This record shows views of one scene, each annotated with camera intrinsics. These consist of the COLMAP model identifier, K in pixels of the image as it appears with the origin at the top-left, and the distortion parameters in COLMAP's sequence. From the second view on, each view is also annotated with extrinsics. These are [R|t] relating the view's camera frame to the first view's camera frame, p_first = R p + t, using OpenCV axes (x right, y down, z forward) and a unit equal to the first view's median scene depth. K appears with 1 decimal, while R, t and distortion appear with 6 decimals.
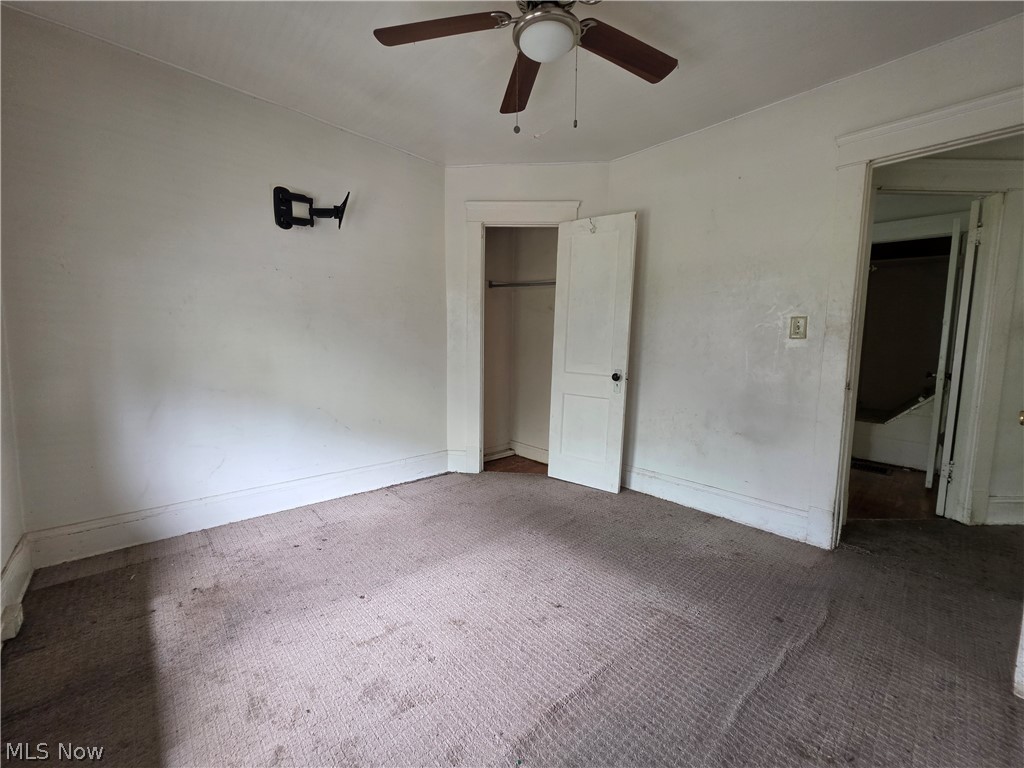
lens RADIAL K [[410.4, 0, 515.5], [0, 410.4, 381.8], [0, 0, 1]] dist [-0.002155, -0.000228]
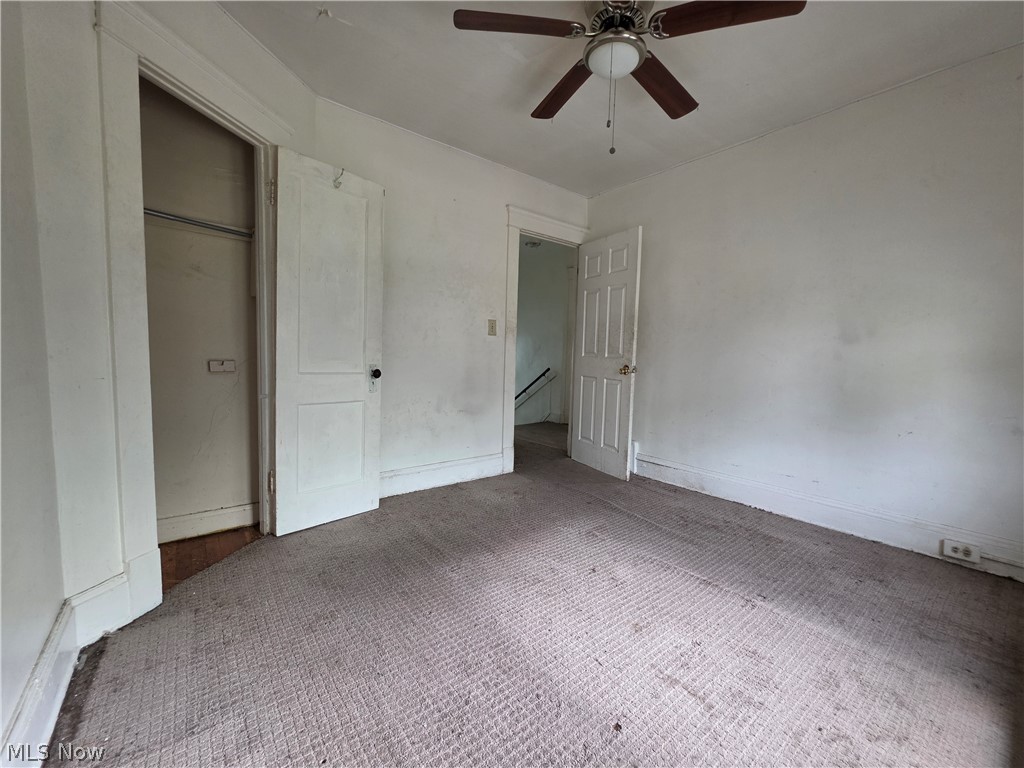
lens RADIAL K [[410.4, 0, 515.5], [0, 410.4, 381.8], [0, 0, 1]] dist [-0.002155, -0.000228]
pose [[0.090170, -0.087593, 0.992067, -0.654470], [0.072421, 0.994064, 0.081187, -0.048296], [-0.993290, 0.064526, 0.095979, 0.713155]]
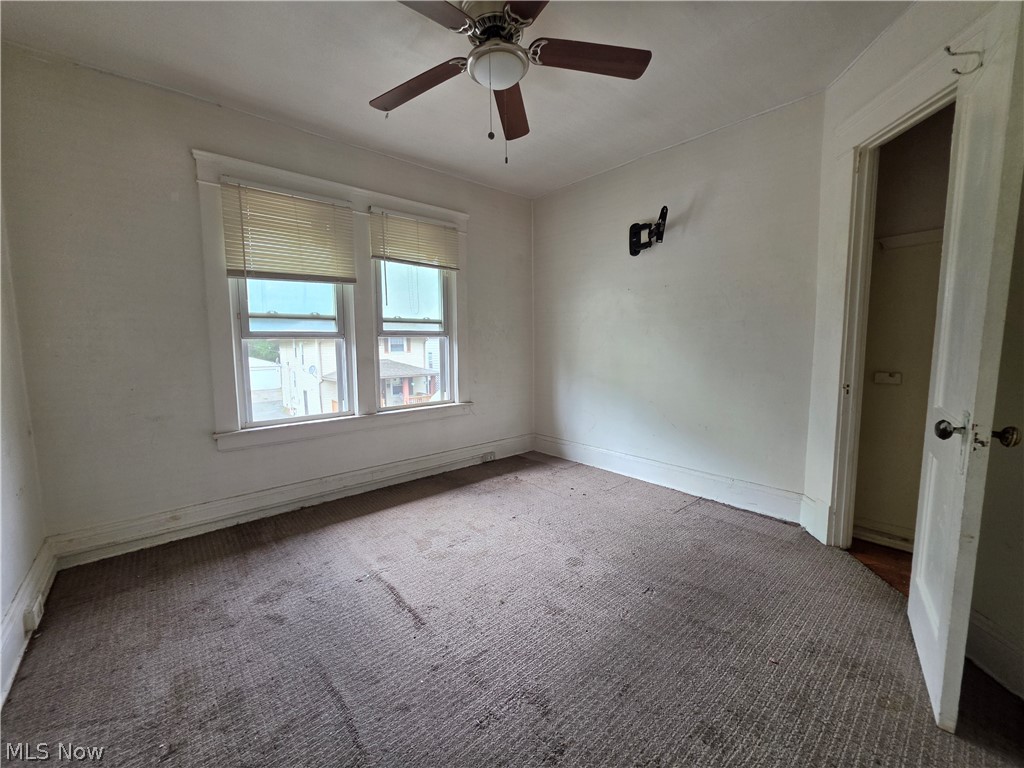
lens RADIAL K [[410.4, 0, 515.5], [0, 410.4, 381.8], [0, 0, 1]] dist [-0.002155, -0.000228]
pose [[-0.024240, 0.083033, -0.996252, 0.720188], [-0.084428, 0.992815, 0.084800, -0.060798], [0.996135, 0.086168, -0.017056, 0.666173]]
